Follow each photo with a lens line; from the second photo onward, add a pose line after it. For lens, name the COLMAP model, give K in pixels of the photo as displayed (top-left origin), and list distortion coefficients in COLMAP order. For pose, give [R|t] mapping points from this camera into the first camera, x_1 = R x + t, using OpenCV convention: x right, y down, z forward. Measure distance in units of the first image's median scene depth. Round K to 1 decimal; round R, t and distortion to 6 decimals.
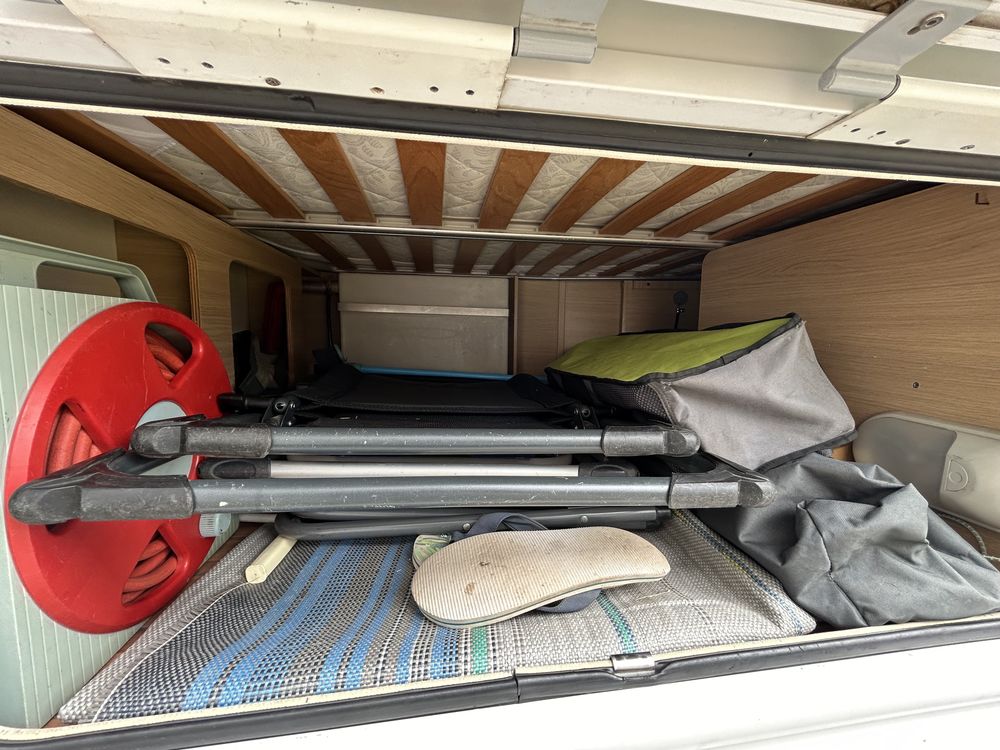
lens RADIAL K [[404.7, 0, 498.8], [0, 404.7, 375.9], [0, 0, 1]] dist [0.001933, -0.001606]
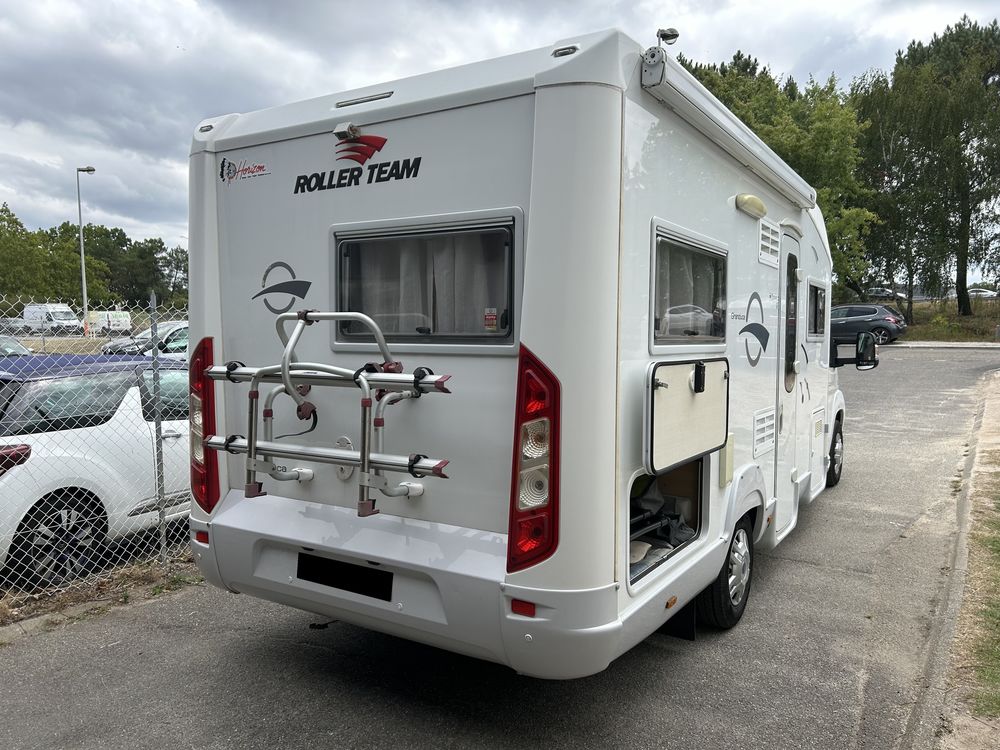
lens RADIAL K [[765.3, 0, 505.8], [0, 765.3, 376.7], [0, 0, 1]] dist [-0.001593, -0.005041]
pose [[0.646100, -0.049698, 0.761633, -7.028157], [0.082349, 0.996592, -0.004828, -1.446805], [-0.758797, 0.065839, 0.647990, -3.339866]]
